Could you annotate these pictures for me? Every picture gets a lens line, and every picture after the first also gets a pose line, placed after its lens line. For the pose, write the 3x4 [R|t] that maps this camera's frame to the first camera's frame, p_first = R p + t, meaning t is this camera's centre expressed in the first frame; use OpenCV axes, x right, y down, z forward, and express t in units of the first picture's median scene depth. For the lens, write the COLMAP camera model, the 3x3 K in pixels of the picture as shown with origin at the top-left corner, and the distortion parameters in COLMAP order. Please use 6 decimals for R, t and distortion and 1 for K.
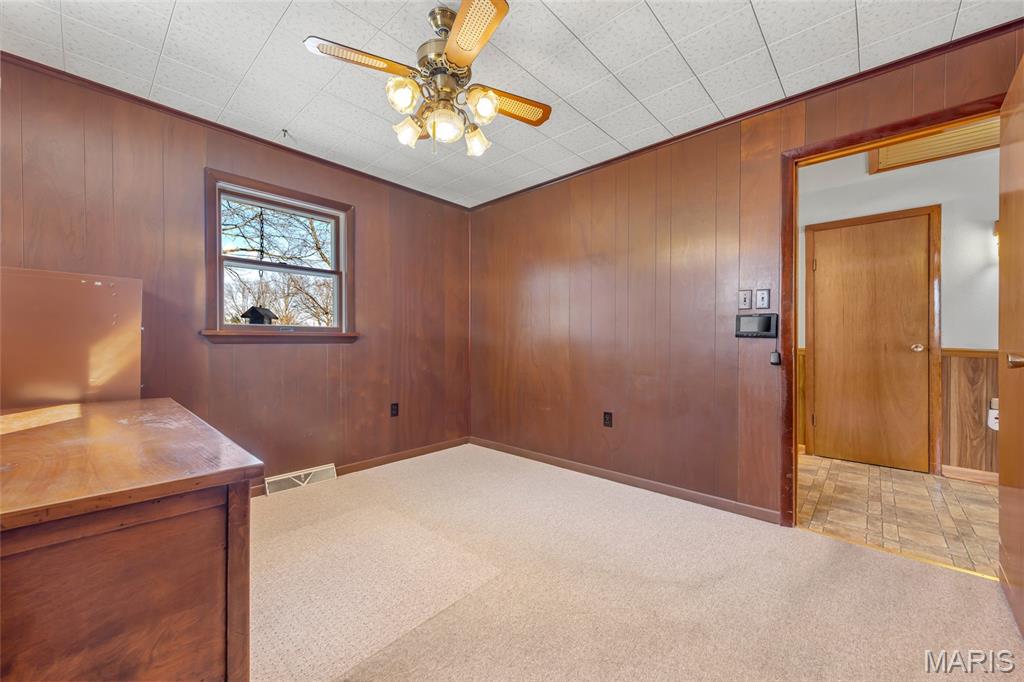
lens RADIAL K [[395.4, 0, 512.0], [0, 395.4, 341.0], [0, 0, 1]] dist [0.003370, 0.000143]
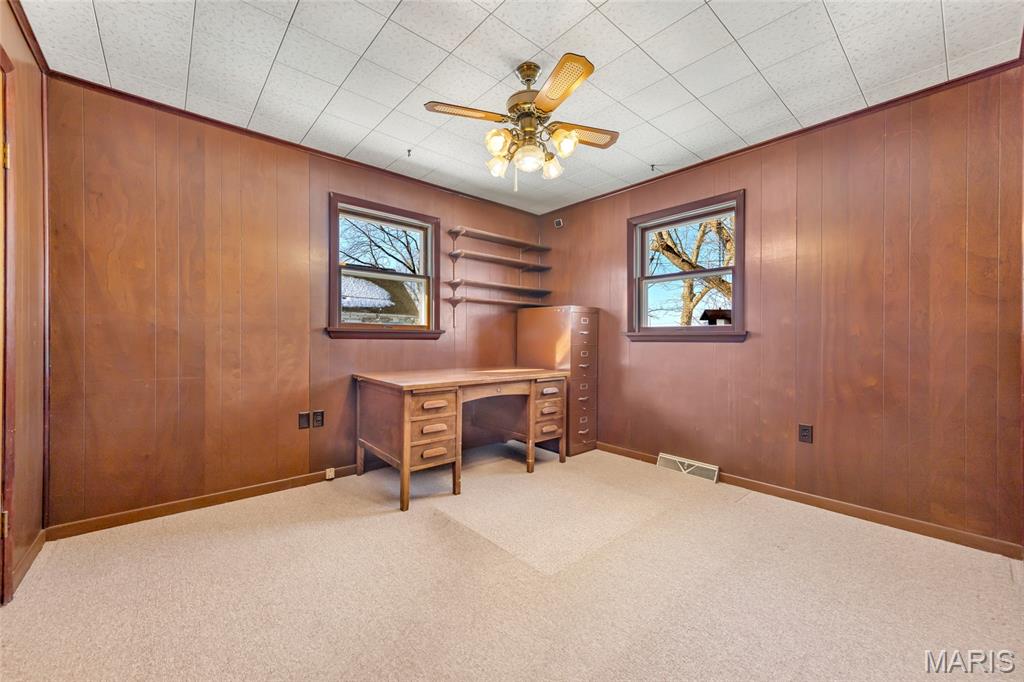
lens RADIAL K [[396.9, 0, 511.1], [0, 396.9, 336.0], [0, 0, 1]] dist [0.002881, 0.000133]
pose [[-0.109341, -0.007931, -0.993973, 0.621013], [-0.006338, 0.999953, -0.007282, 0.000588], [0.993984, 0.005504, -0.109386, 0.655900]]
